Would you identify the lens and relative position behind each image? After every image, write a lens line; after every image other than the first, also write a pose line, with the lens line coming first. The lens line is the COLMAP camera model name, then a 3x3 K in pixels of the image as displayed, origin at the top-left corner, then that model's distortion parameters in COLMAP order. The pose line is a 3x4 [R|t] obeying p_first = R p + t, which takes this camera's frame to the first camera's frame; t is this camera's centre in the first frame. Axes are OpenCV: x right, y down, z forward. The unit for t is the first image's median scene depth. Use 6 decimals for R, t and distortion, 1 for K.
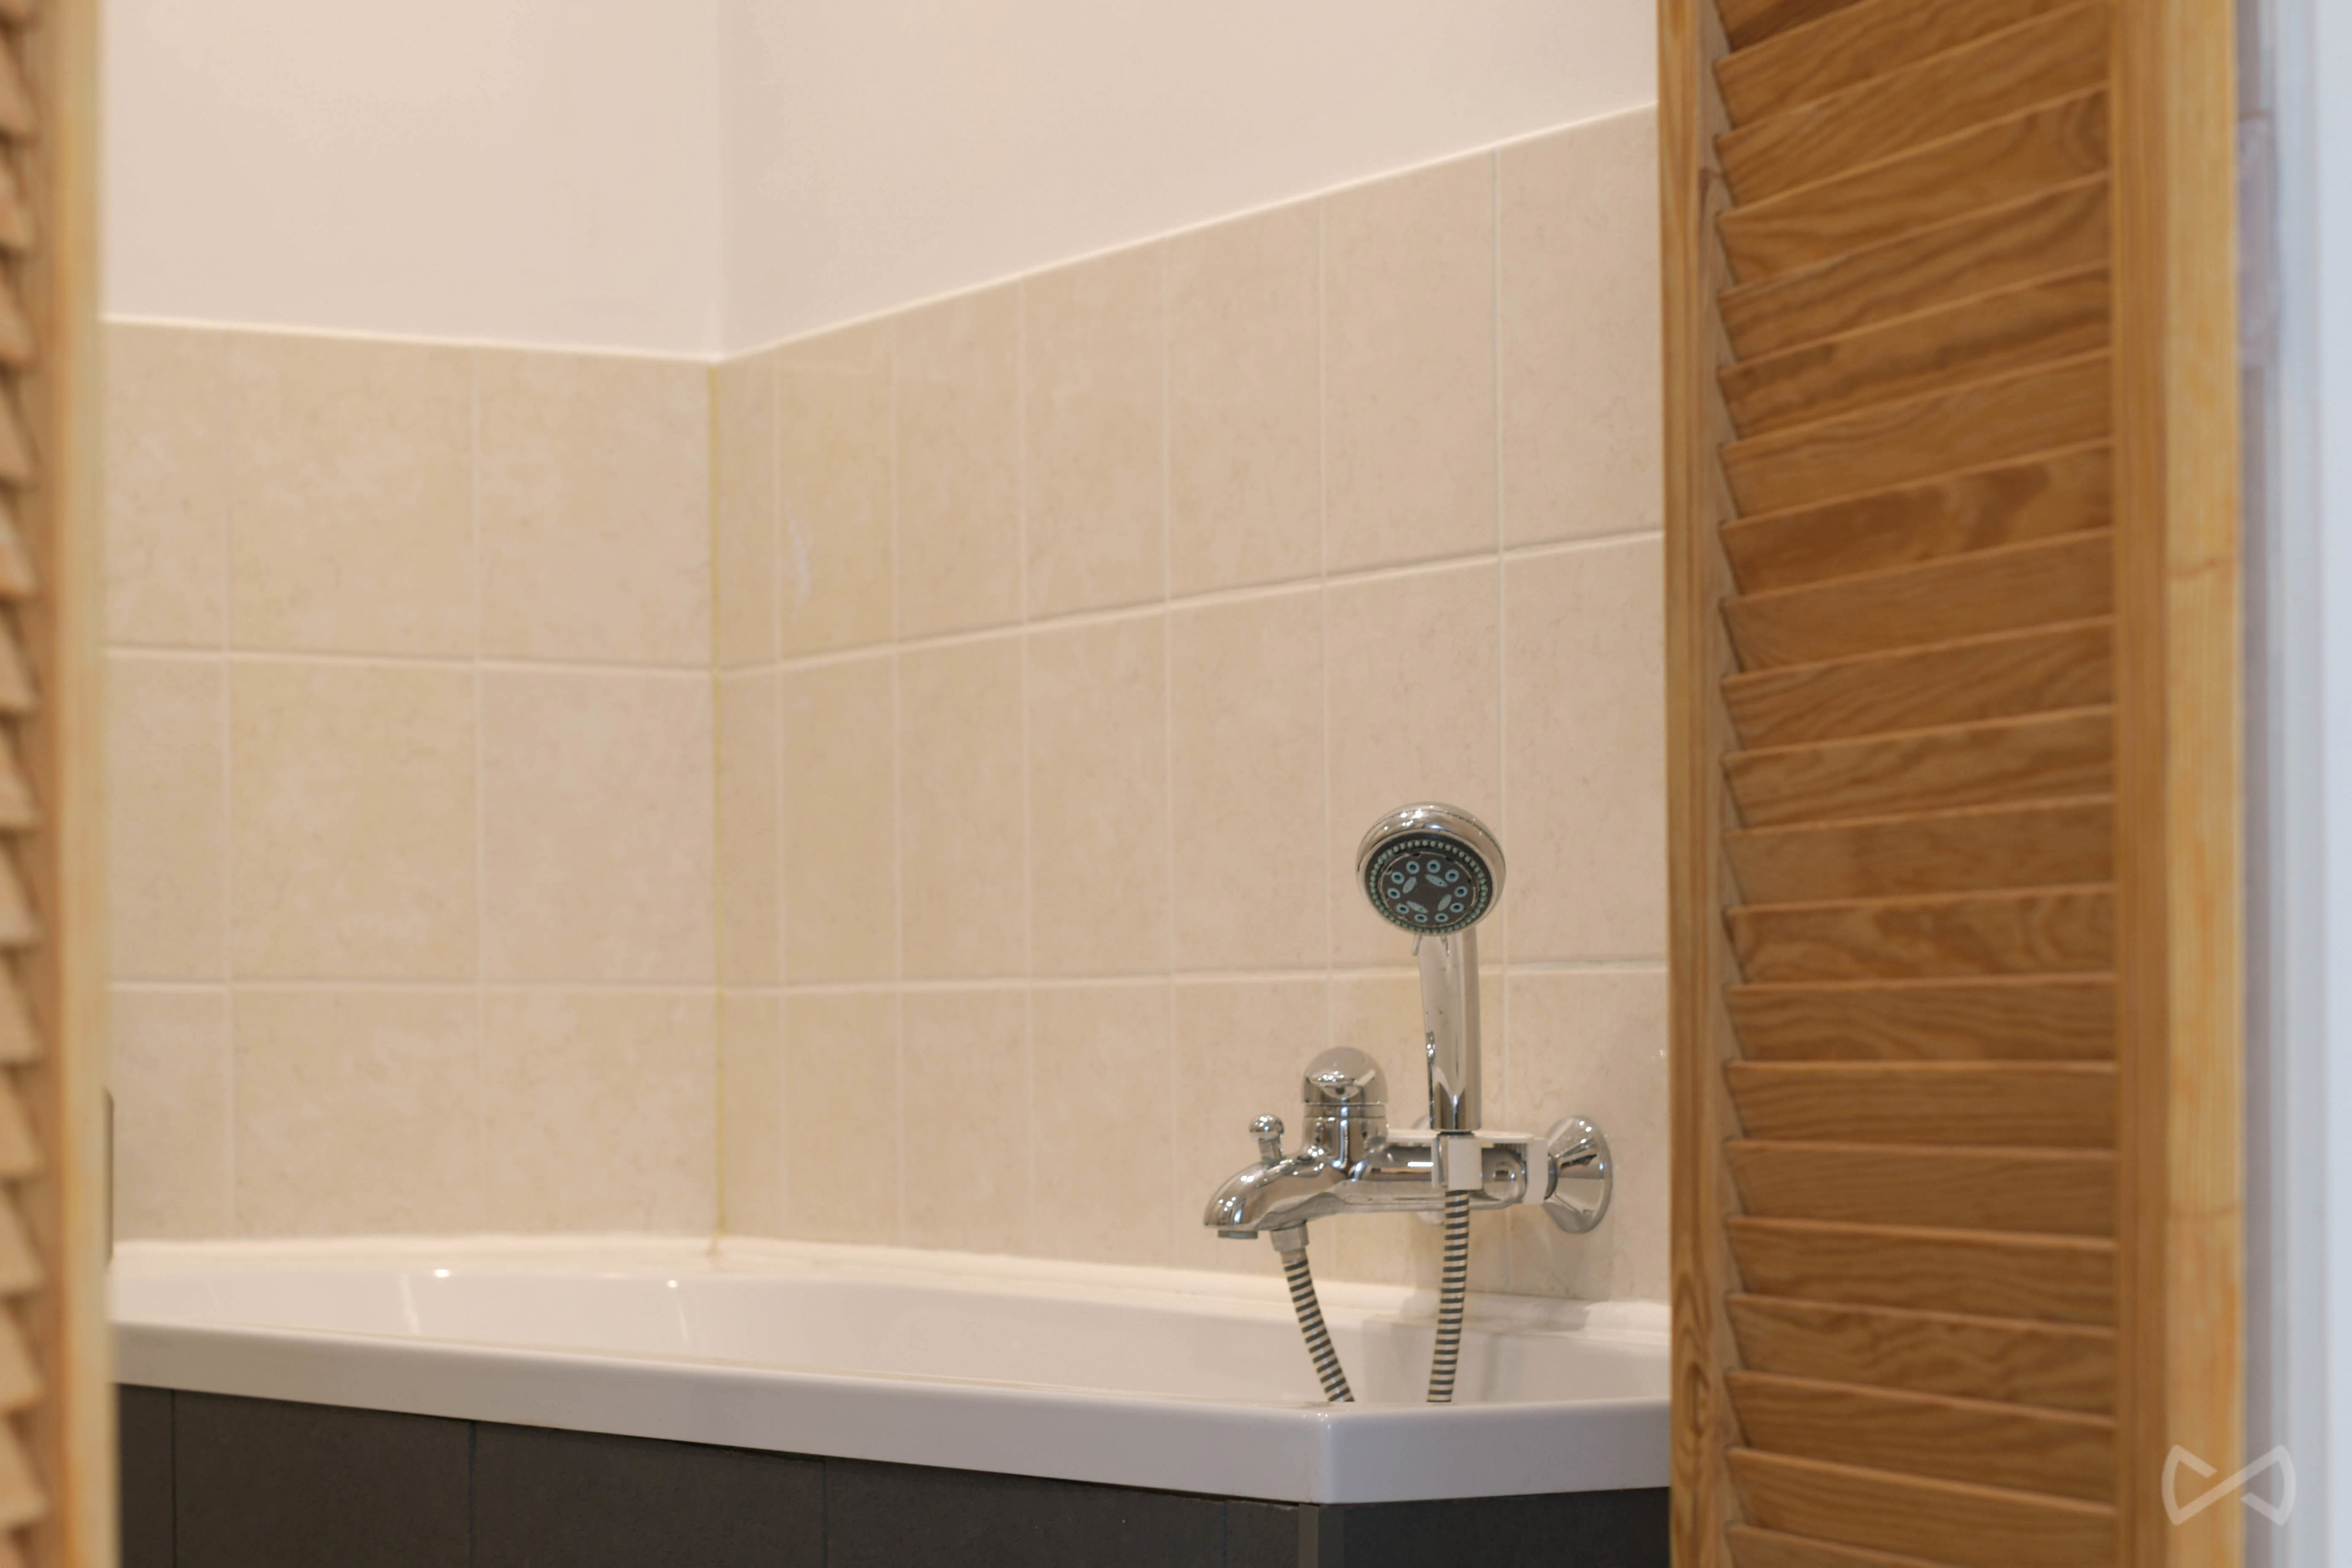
lens RADIAL K [[4867.3, 0, 1176.0], [0, 4867.3, 784.0], [0, 0, 1]] dist [-0.080484, -0.080950]
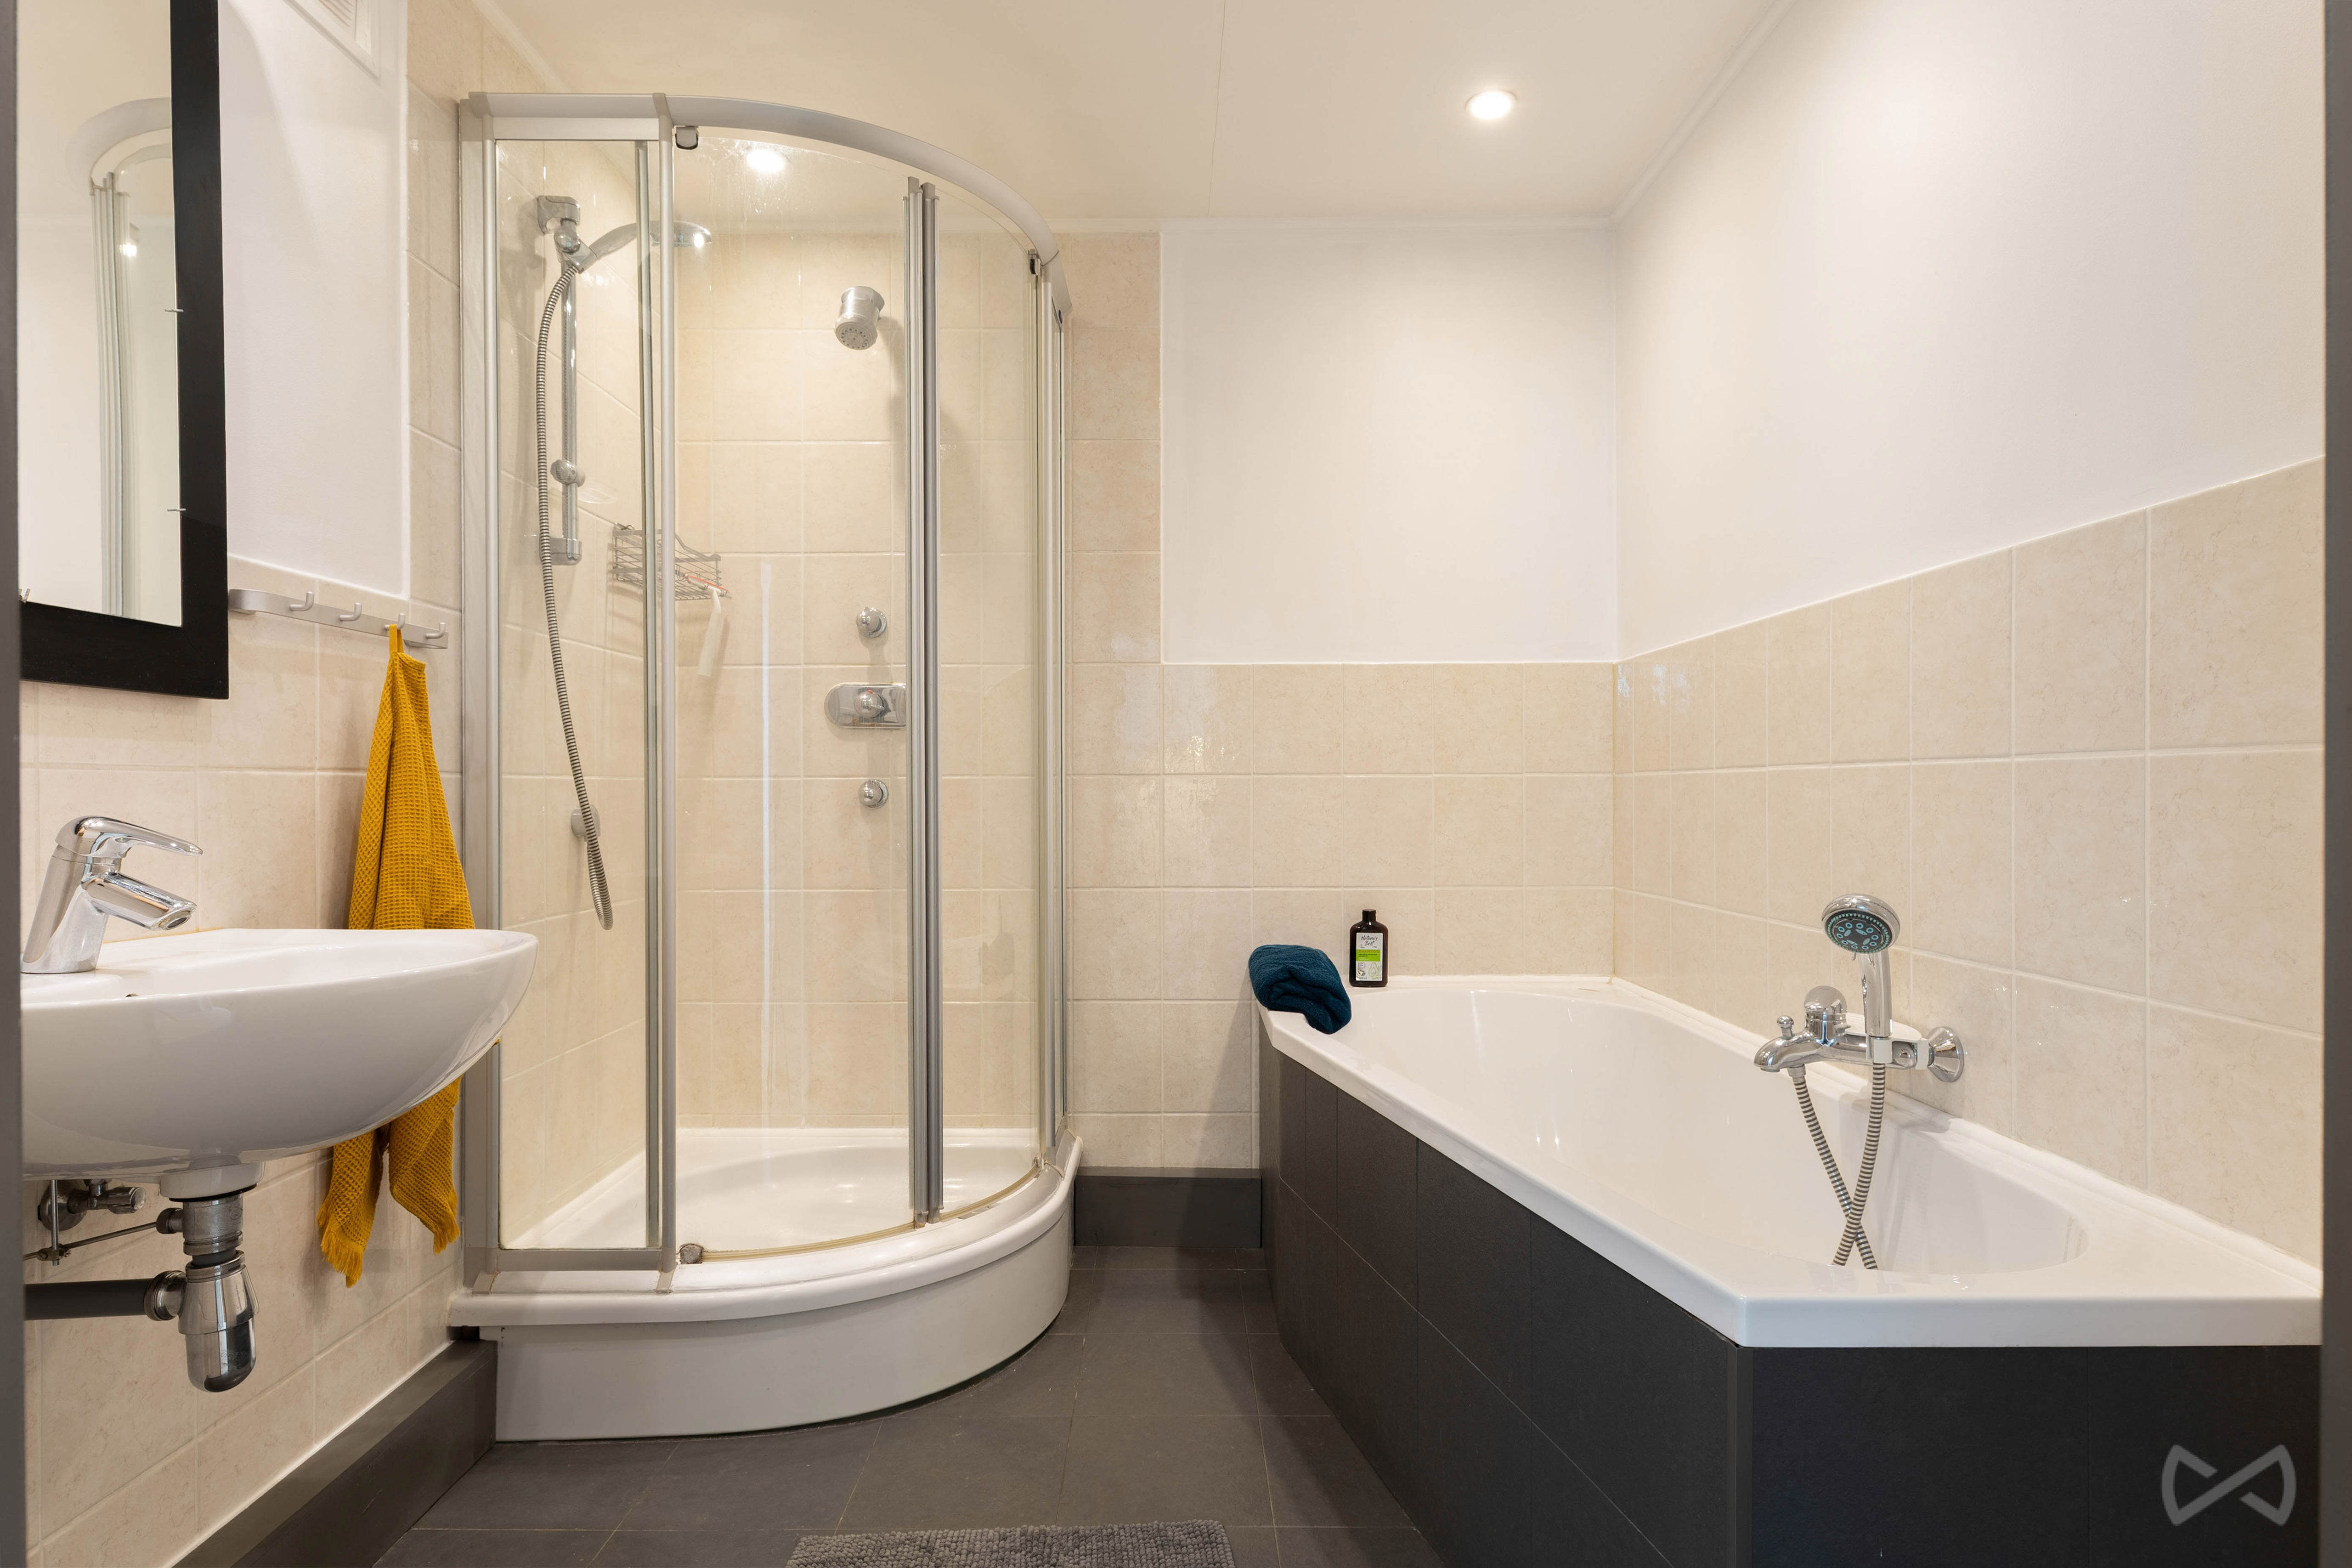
lens RADIAL K [[1248.1, 0, 1179.8], [0, 1248.1, 800.9], [0, 0, 1]] dist [0.005806, 0.002851]
pose [[0.872813, -0.000851, -0.488054, 0.057167], [0.025730, 0.998688, 0.044273, -0.066525], [0.487376, -0.051200, 0.871690, 0.354079]]
